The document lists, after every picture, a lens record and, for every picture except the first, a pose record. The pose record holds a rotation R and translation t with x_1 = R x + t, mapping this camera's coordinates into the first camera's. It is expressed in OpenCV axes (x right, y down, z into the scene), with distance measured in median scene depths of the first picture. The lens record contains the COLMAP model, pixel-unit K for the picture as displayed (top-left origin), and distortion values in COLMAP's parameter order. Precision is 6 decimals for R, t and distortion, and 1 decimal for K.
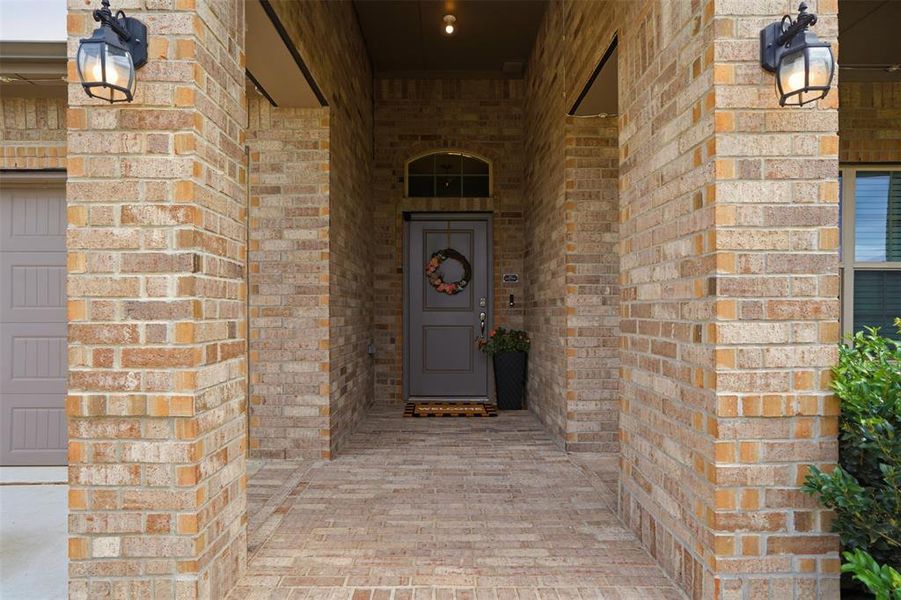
lens RADIAL K [[495.2, 0, 453.4], [0, 495.2, 303.8], [0, 0, 1]] dist [-0.012748, -0.000499]
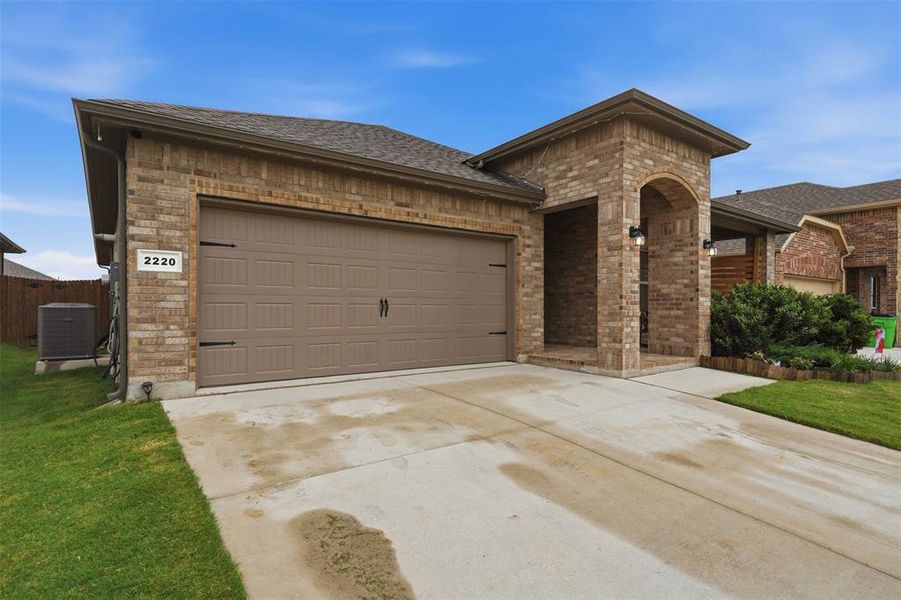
lens RADIAL K [[463.0, 0, 443.5], [0, 463.0, 305.0], [0, 0, 1]] dist [0.016302, -0.001598]
pose [[0.821128, 0.007682, 0.570692, -3.268075], [-0.013141, 0.999899, 0.005449, 0.095649], [-0.570593, -0.011973, 0.821146, -1.080222]]
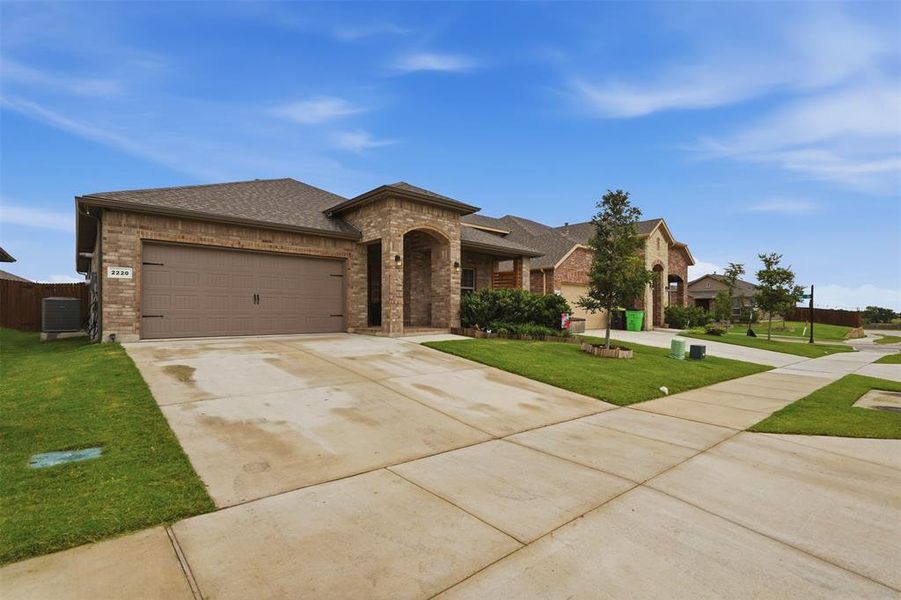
lens RADIAL K [[411.4, 0, 445.6], [0, 411.4, 306.0], [0, 0, 1]] dist [0.002149, -0.001034]
pose [[0.757854, 0.011422, 0.652324, -3.314588], [-0.013782, 0.999904, -0.001496, 0.194275], [-0.652279, -0.007857, 0.757938, -3.469978]]
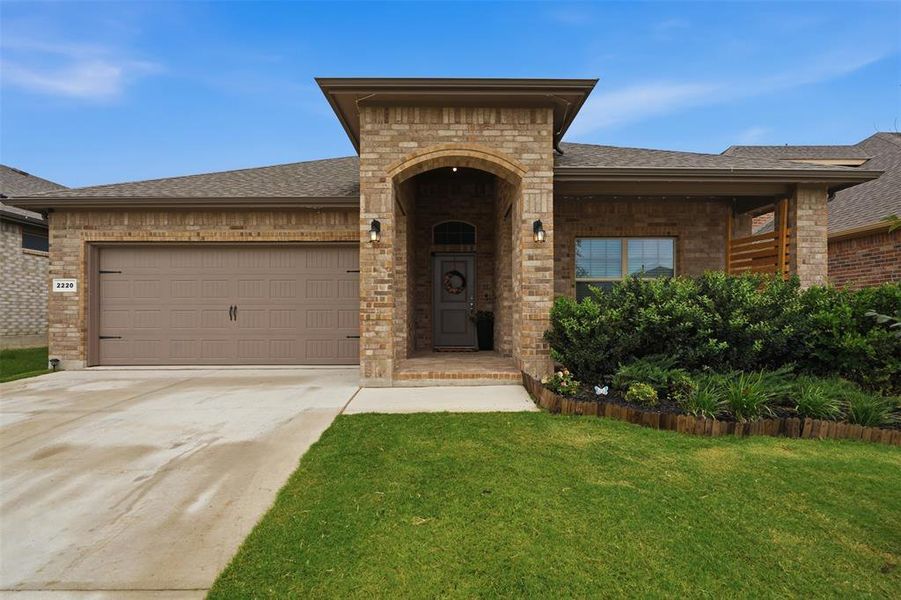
lens RADIAL K [[434.8, 0, 456.8], [0, 434.8, 307.3], [0, 0, 1]] dist [0.000917, -0.000136]
pose [[0.999996, -0.001768, -0.001982, 0.006913], [0.001760, 0.999991, -0.003910, 0.105750], [0.001989, 0.003906, 0.999990, -1.873585]]
